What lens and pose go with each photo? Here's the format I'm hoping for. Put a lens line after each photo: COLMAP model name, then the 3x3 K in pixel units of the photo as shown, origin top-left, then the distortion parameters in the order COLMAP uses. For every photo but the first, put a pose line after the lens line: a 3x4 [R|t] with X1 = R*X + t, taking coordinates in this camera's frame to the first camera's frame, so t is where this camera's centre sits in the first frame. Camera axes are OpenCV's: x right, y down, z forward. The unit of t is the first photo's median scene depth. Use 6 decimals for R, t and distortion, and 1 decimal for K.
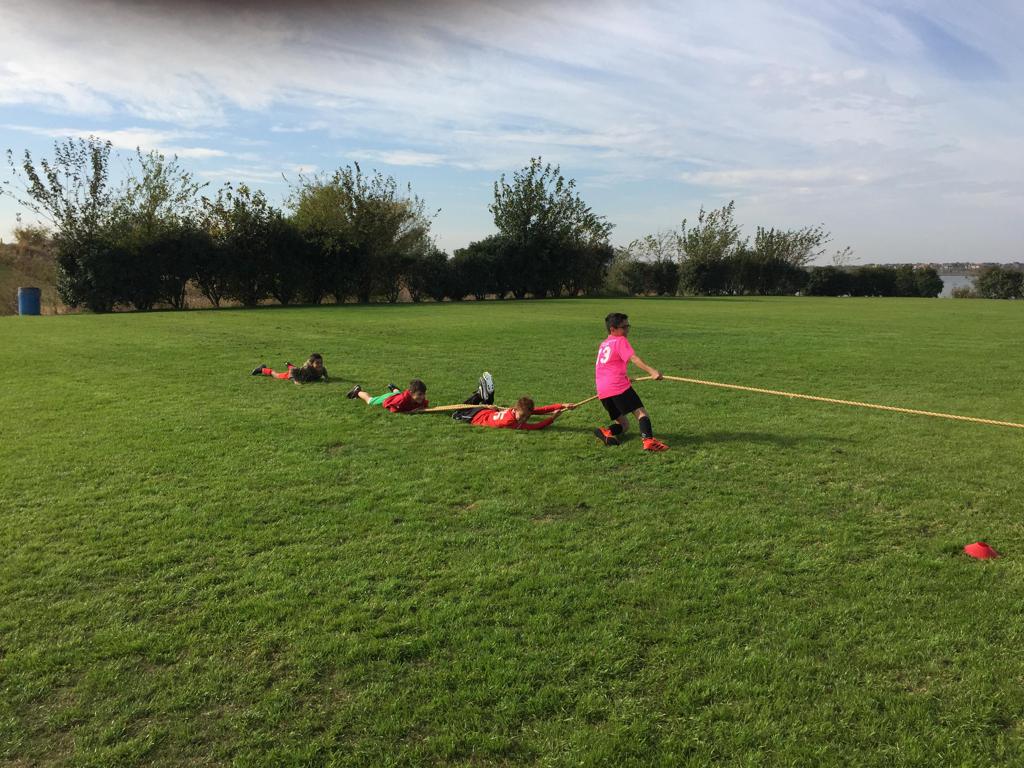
lens RADIAL K [[847.8, 0, 512.0], [0, 847.8, 379.3], [0, 0, 1]] dist [0.032695, -0.020239]
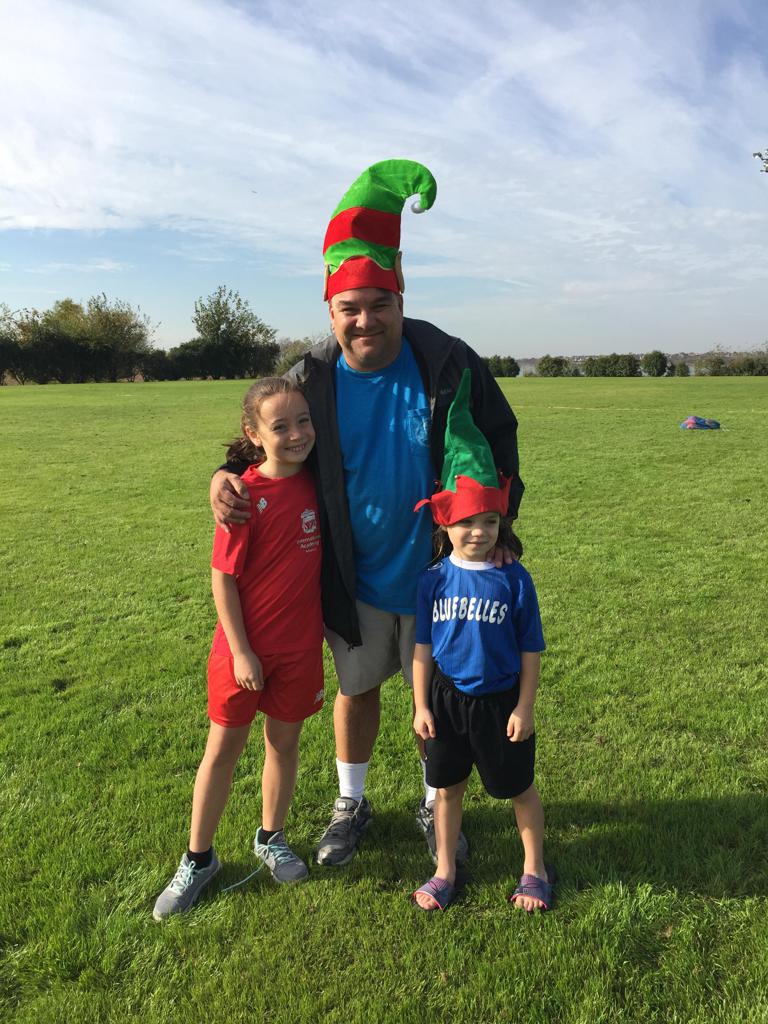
lens RADIAL K [[847.8, 0, 385.5], [0, 847.8, 520.9], [0, 0, 1]] dist [0.032695, -0.020239]
pose [[0.985724, -0.046083, 0.161943, 0.049779], [0.037932, 0.997870, 0.053070, 0.086256], [-0.164043, -0.046170, 0.985372, -0.552887]]
